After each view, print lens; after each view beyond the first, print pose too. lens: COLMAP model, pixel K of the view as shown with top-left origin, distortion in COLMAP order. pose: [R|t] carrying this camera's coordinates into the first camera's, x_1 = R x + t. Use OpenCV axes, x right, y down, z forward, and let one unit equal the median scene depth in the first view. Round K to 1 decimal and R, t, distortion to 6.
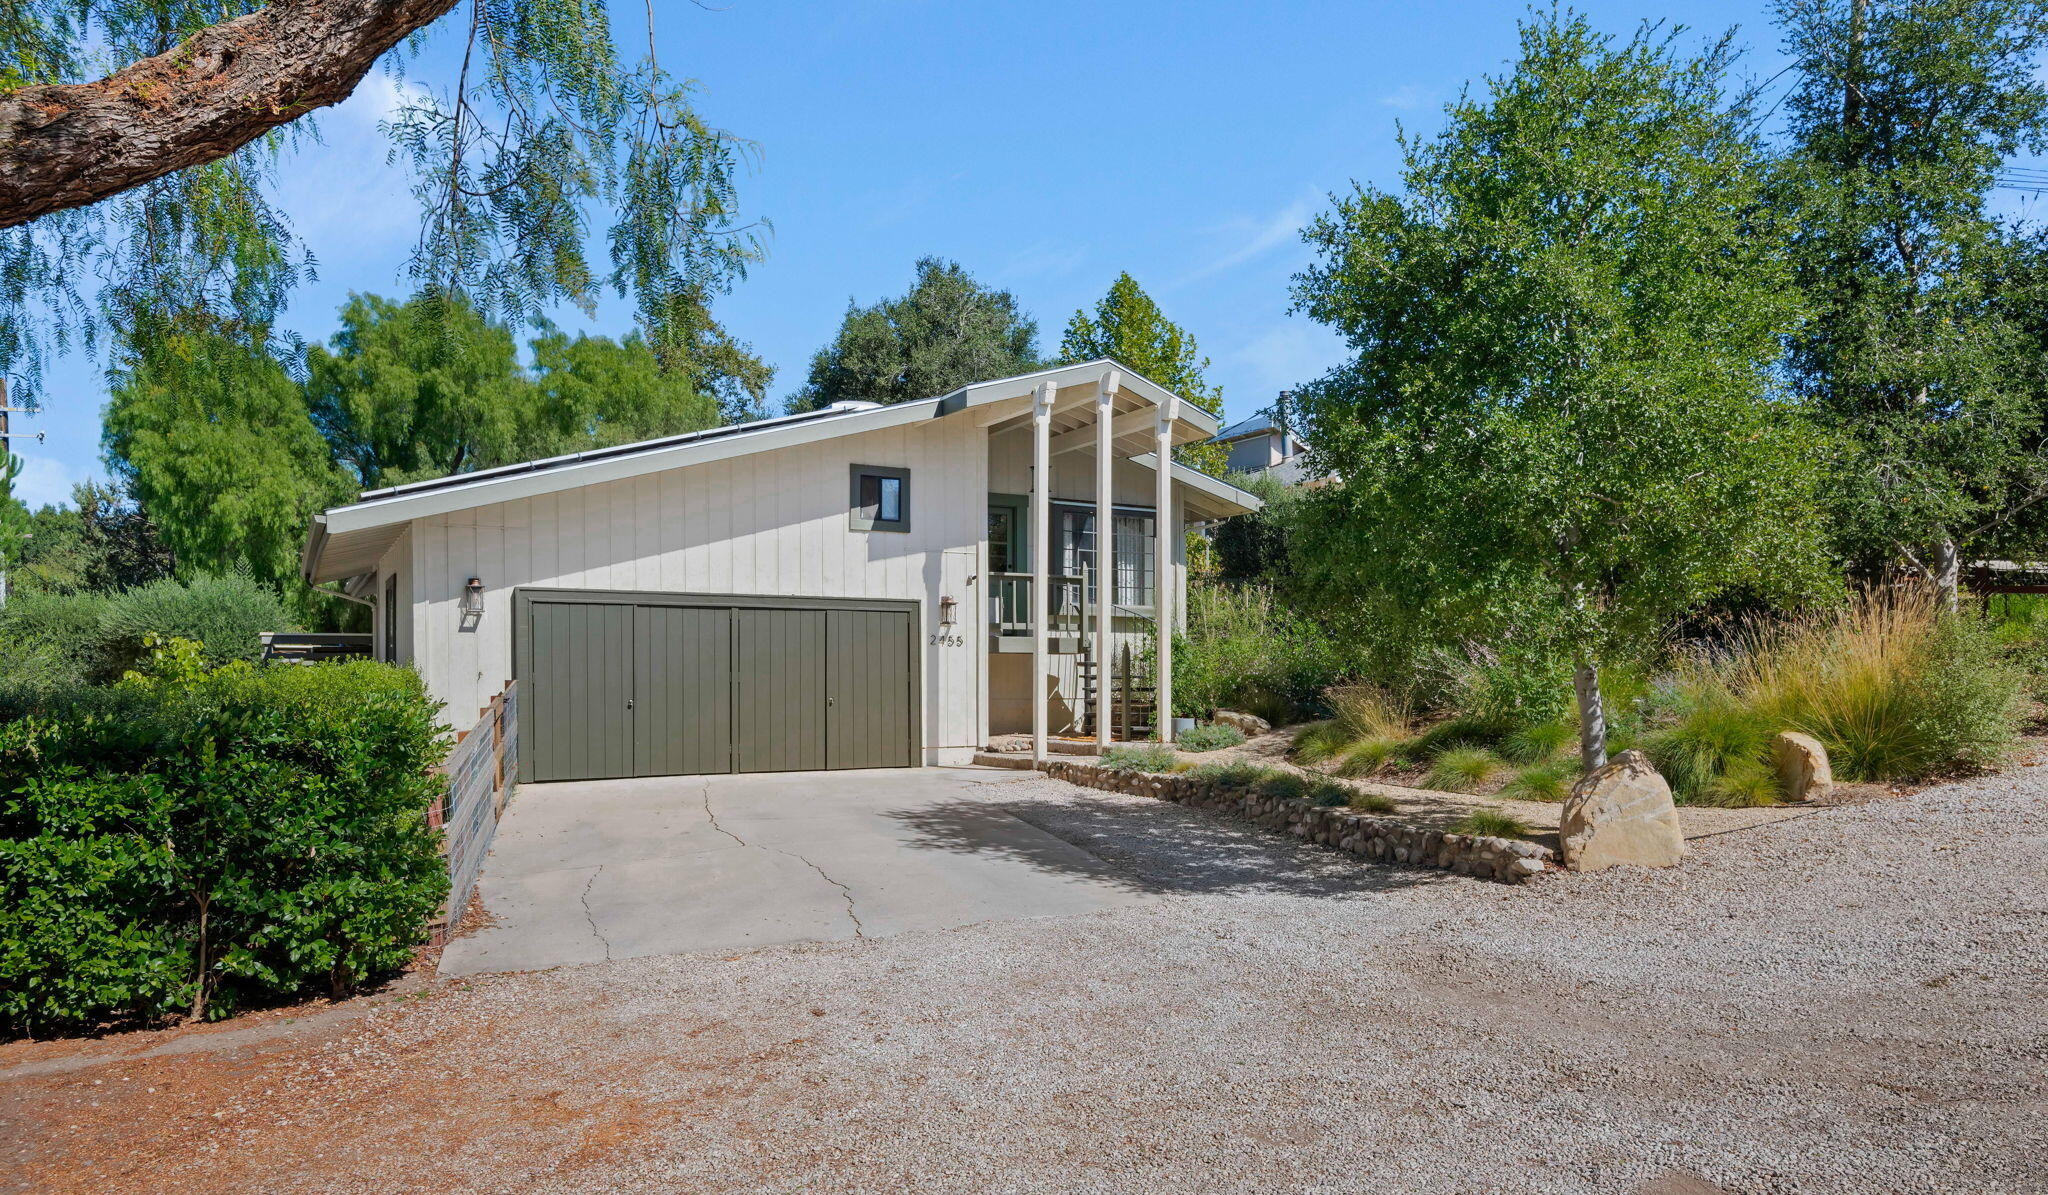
lens RADIAL K [[1263.2, 0, 1027.9], [0, 1263.2, 703.1], [0, 0, 1]] dist [0.000072, 0.000539]
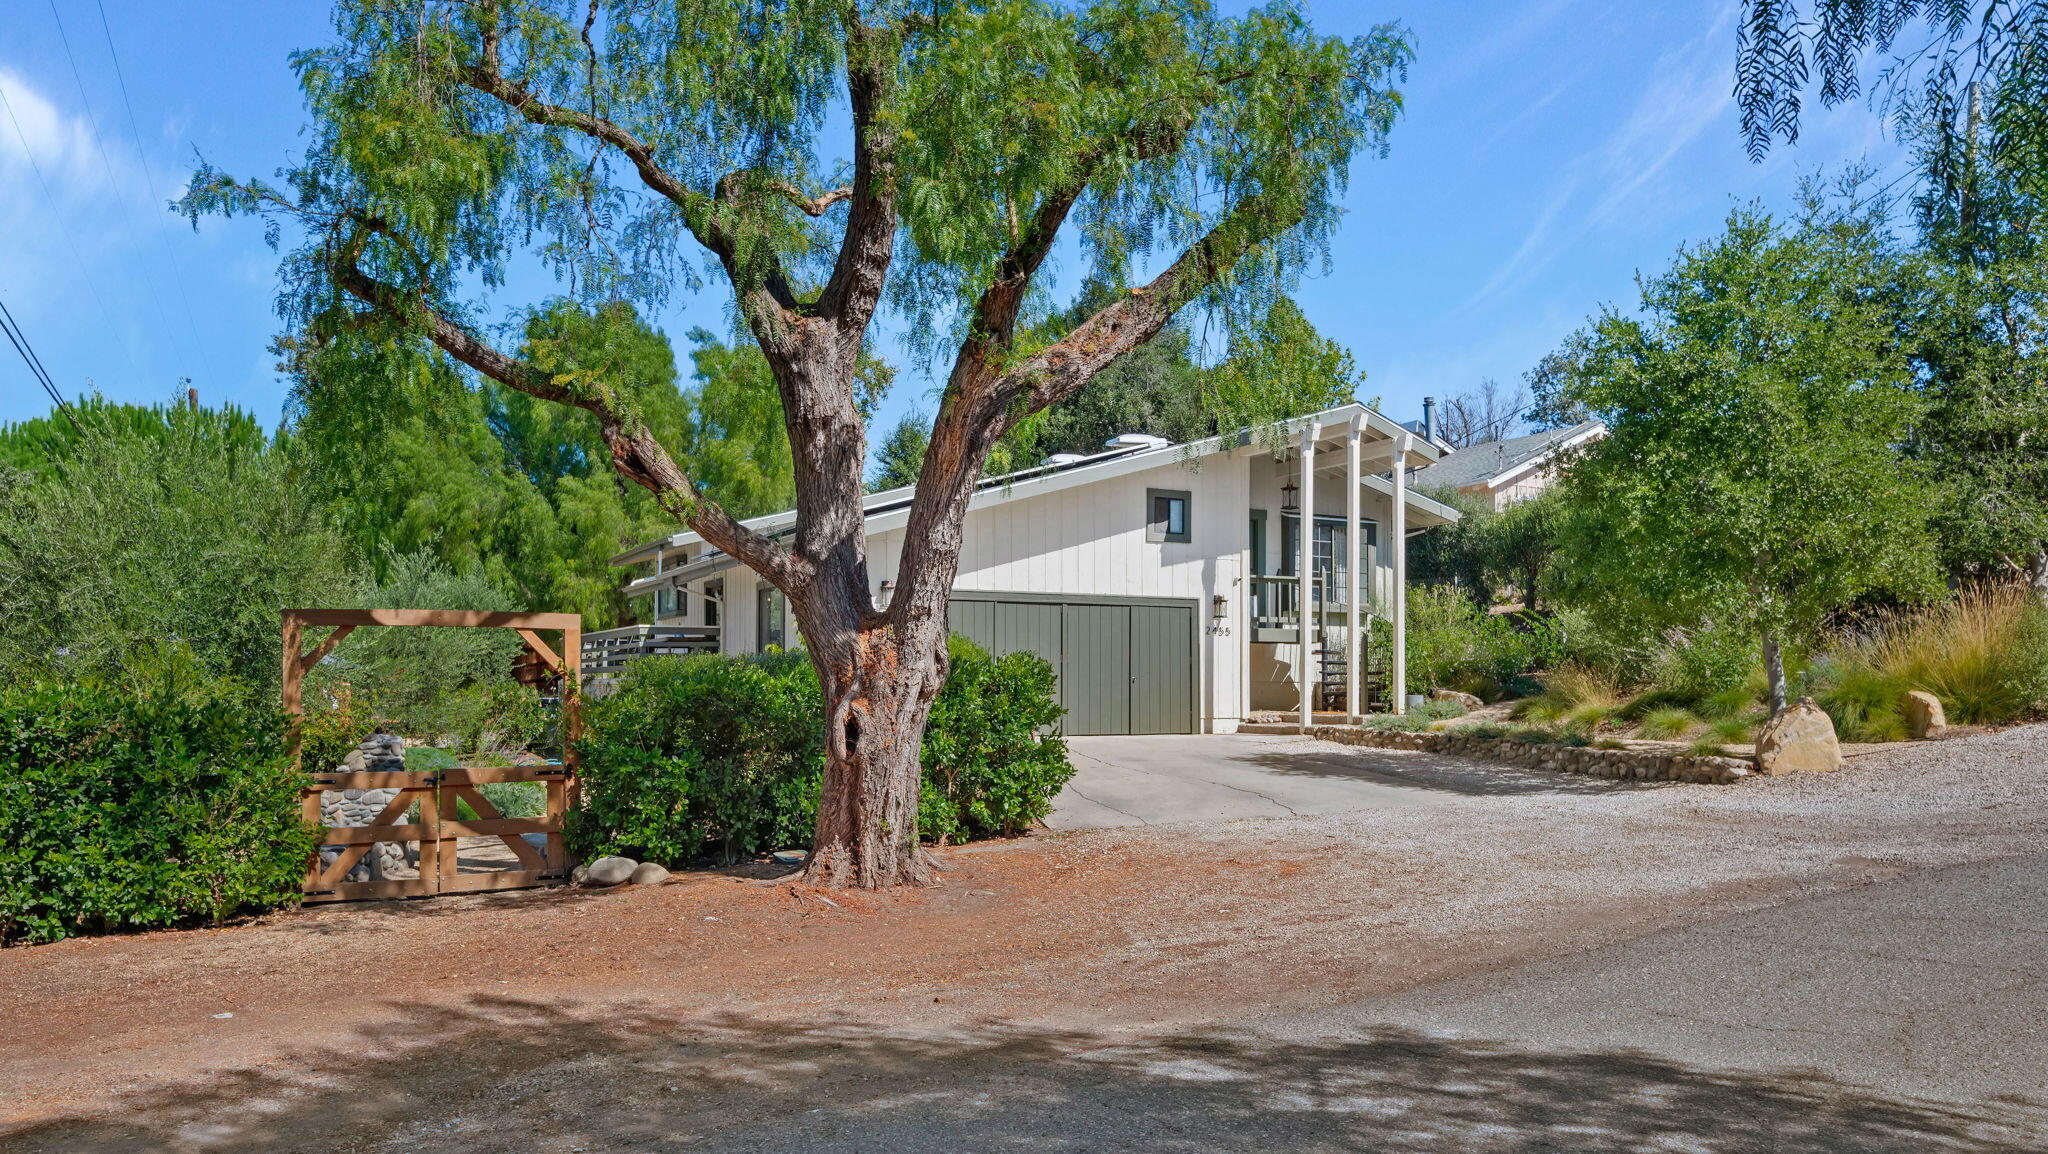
lens RADIAL K [[1417.4, 0, 1012.3], [0, 1417.4, 694.7], [0, 0, 1]] dist [-0.003914, 0.001746]
pose [[0.999320, 0.001837, -0.036832, -0.283493], [-0.002399, 0.999881, -0.015206, 0.044295], [0.036799, 0.015284, 0.999206, -0.504957]]
